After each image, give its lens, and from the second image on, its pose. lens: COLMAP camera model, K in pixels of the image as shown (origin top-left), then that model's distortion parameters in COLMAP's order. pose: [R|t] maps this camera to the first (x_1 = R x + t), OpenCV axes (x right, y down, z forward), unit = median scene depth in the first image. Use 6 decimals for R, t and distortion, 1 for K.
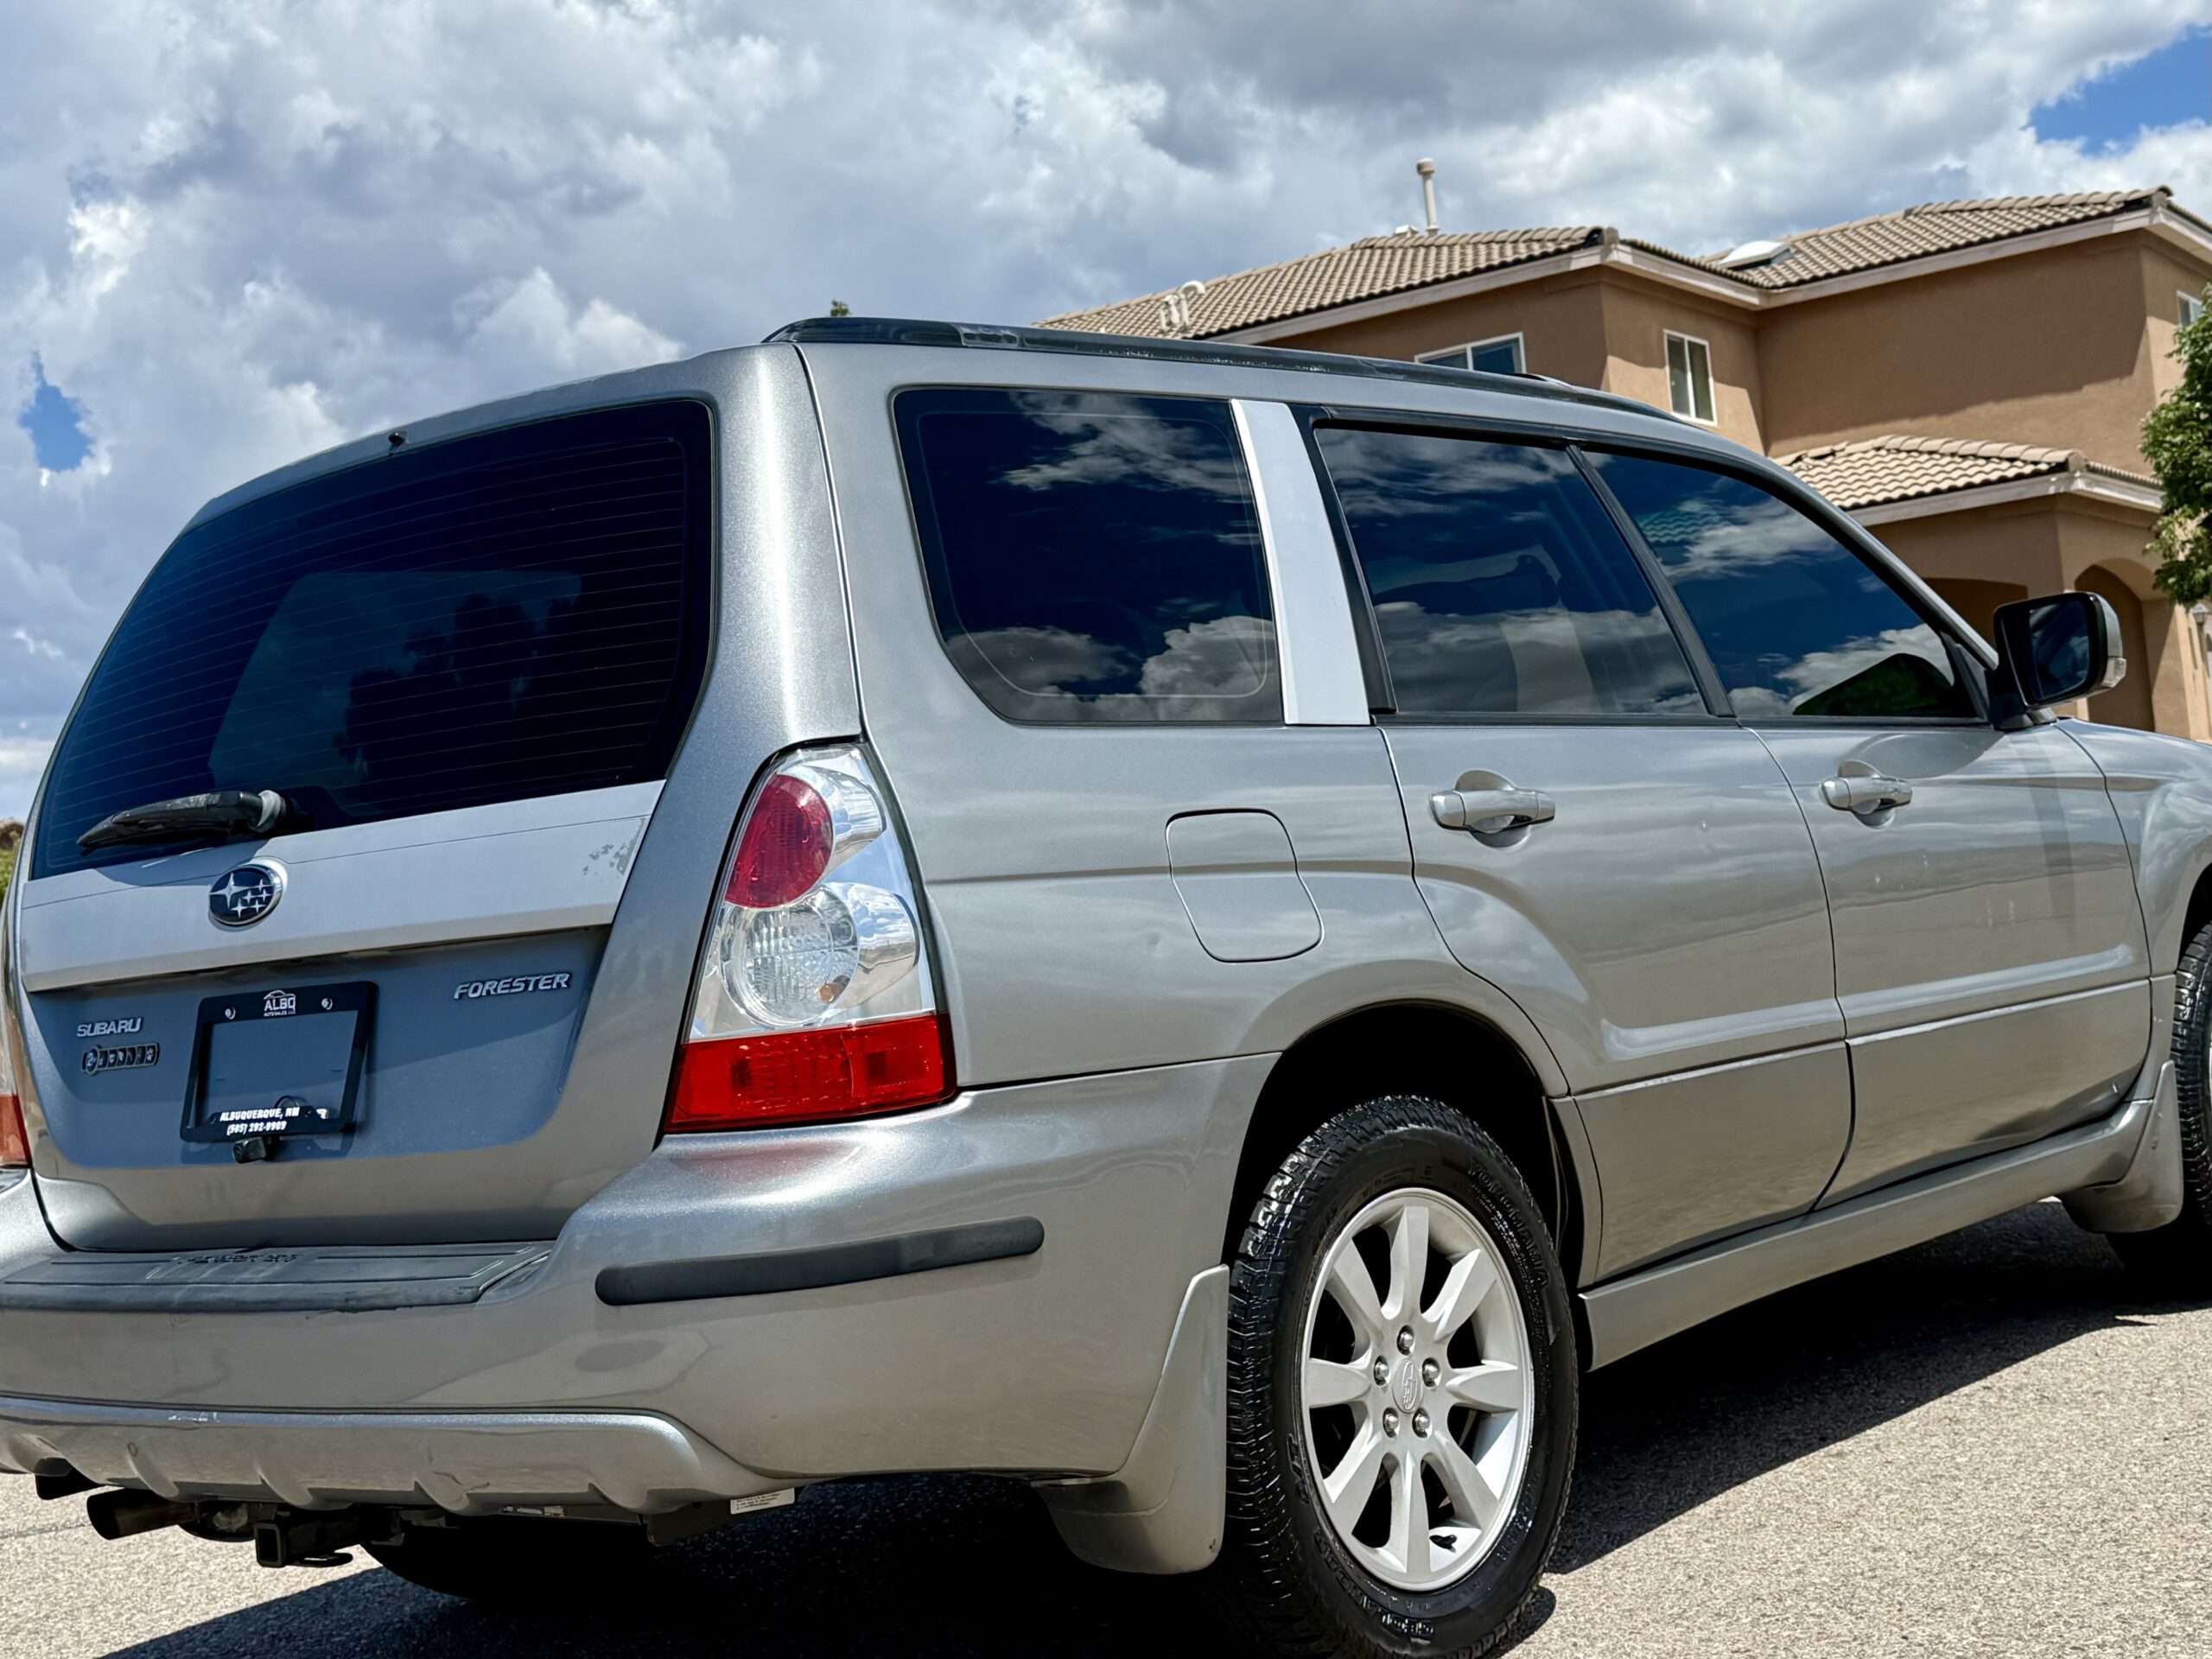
lens RADIAL K [[3074.2, 0, 1106.0], [0, 3074.2, 829.5], [0, 0, 1]] dist [0.037265, 0.016753]
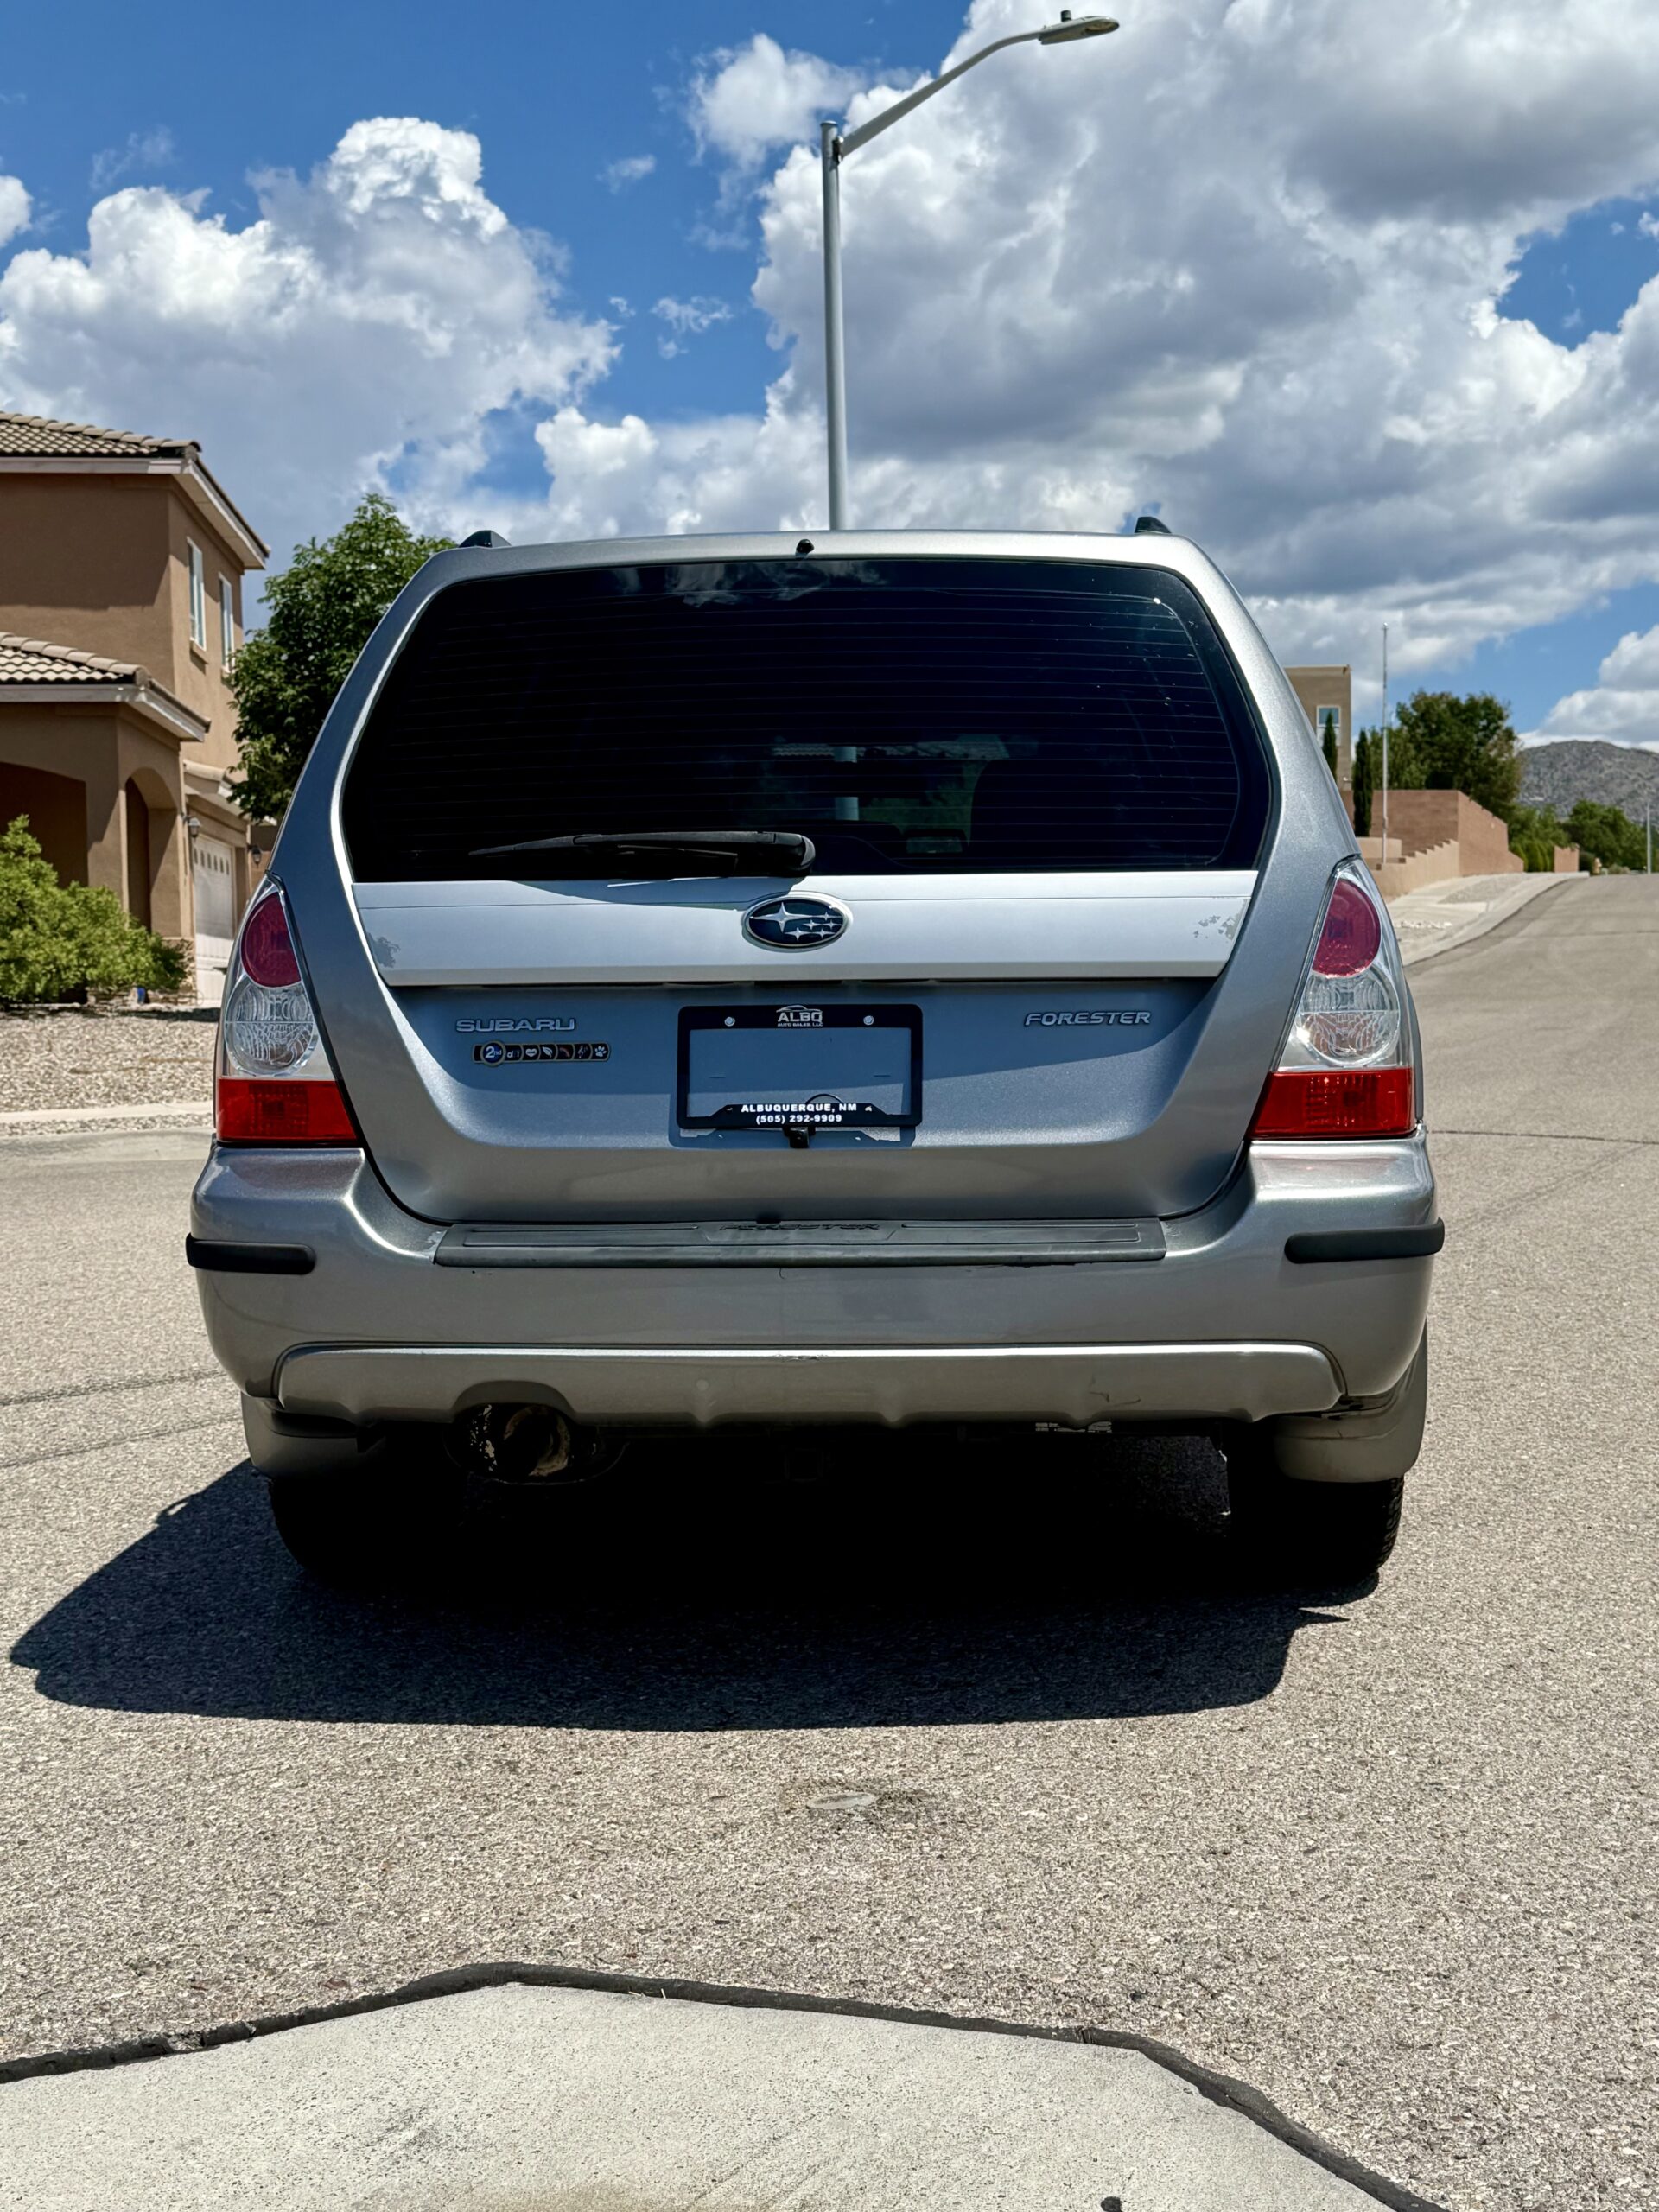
lens RADIAL K [[2836.6, 0, 829.5], [0, 2836.6, 1106.0], [0, 0, 1]] dist [0.166444, 0.004610]
pose [[0.789159, 0.067268, 0.610494, -0.913671], [-0.087412, 0.996167, 0.003230, 0.085344], [-0.607936, -0.055914, 0.792015, 0.125077]]
